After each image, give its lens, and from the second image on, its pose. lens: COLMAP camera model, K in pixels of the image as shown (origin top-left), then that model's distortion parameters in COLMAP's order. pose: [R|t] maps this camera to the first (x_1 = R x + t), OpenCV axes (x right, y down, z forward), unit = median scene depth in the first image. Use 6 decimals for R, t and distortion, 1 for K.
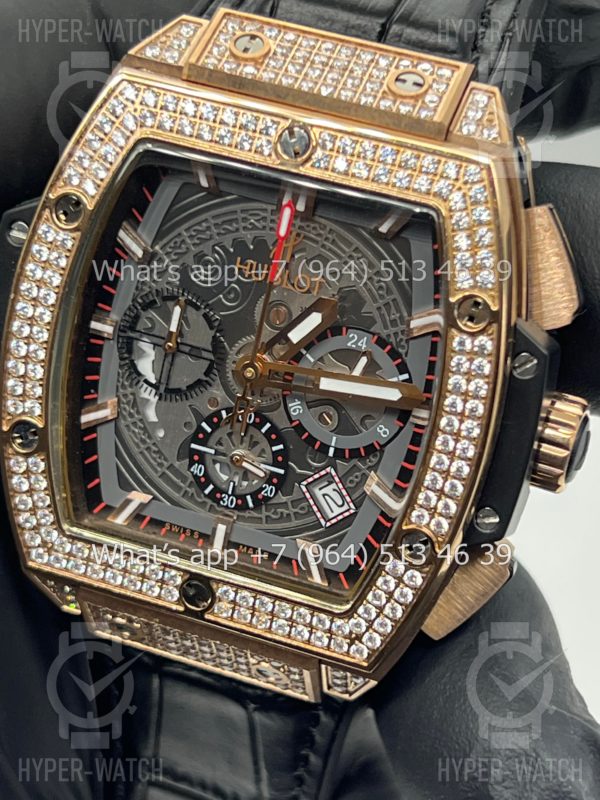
lens RADIAL K [[1838.1, 0, 297.7], [0, 1838.1, 401.4], [0, 0, 1]] dist [0.205627, 0.000000]
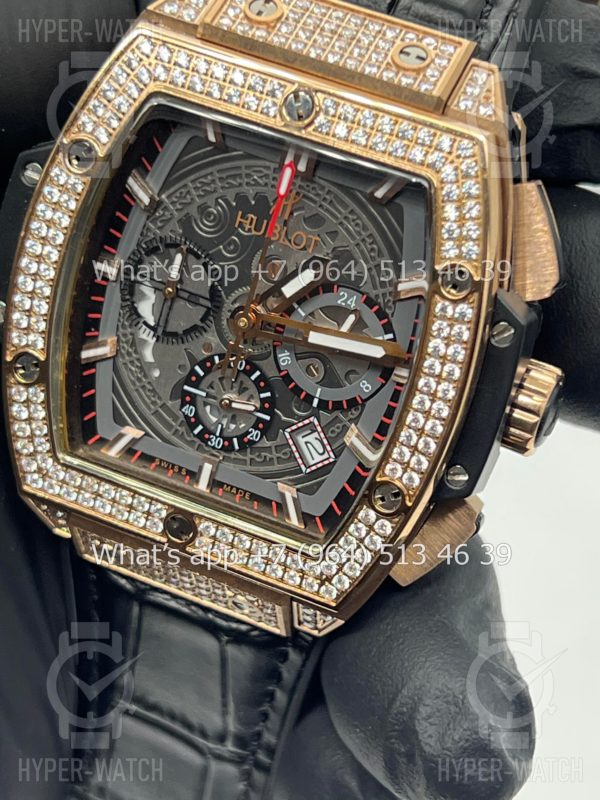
lens RADIAL K [[1838.1, 0, 300.2], [0, 1838.1, 404.2], [0, 0, 1]] dist [0.205627, 0.000000]
pose [[0.997615, 0.068210, -0.010570, 0.020676], [-0.067719, 0.996846, 0.041379, -0.014560], [0.013359, -0.040564, 0.999088, -0.052393]]
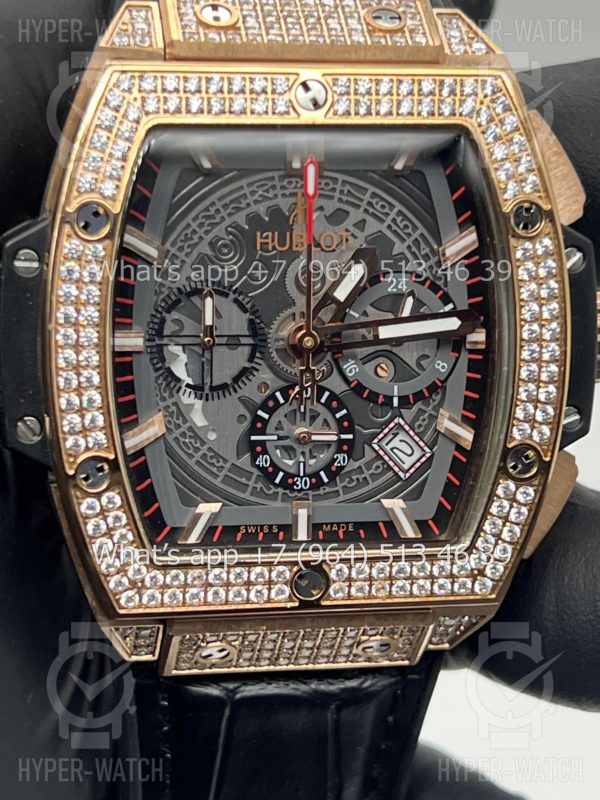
lens RADIAL K [[1838.1, 0, 300.3], [0, 1838.1, 403.9], [0, 0, 1]] dist [0.205627, 0.000000]
pose [[0.878824, -0.256509, 0.402332, -0.421856], [0.277082, 0.960818, 0.007338, 0.007172], [-0.388450, 0.105030, 0.915465, 0.119903]]
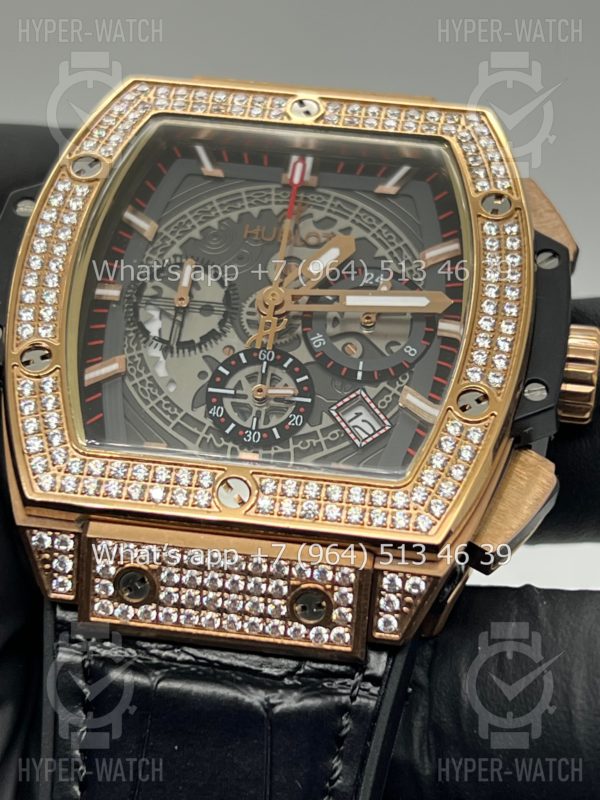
lens RADIAL K [[1838.1, 0, 302.5], [0, 1838.1, 396.7], [0, 0, 1]] dist [0.205627, 0.000000]
pose [[0.970667, 0.044021, 0.236362, -0.239700], [0.117019, 0.772291, -0.624398, 0.638218], [-0.210027, 0.633741, 0.744487, 0.290168]]
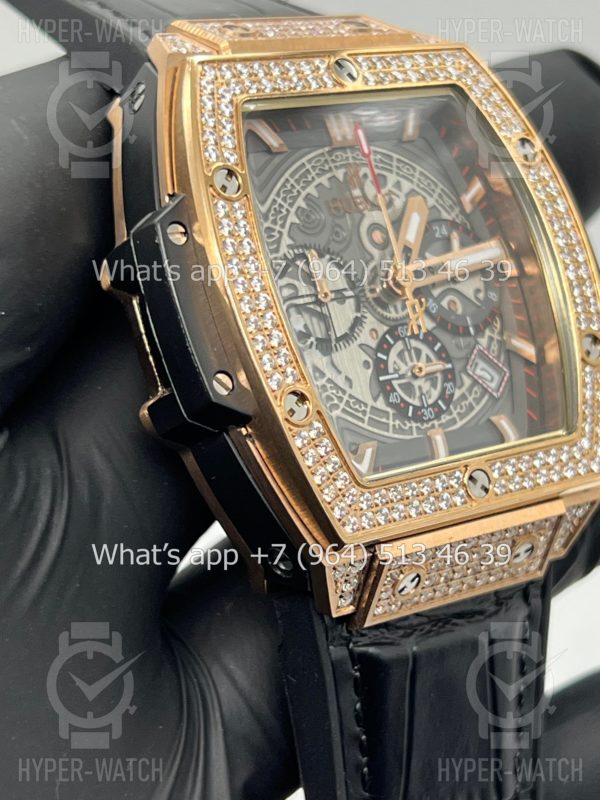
lens RADIAL K [[1838.1, 0, 298.7], [0, 1838.1, 398.9], [0, 0, 1]] dist [0.205627, 0.000000]
pose [[0.535352, -0.276762, 0.797998, -0.912767], [0.553065, 0.828939, -0.083541, 0.094861], [-0.638371, 0.486069, 0.596841, 0.436464]]
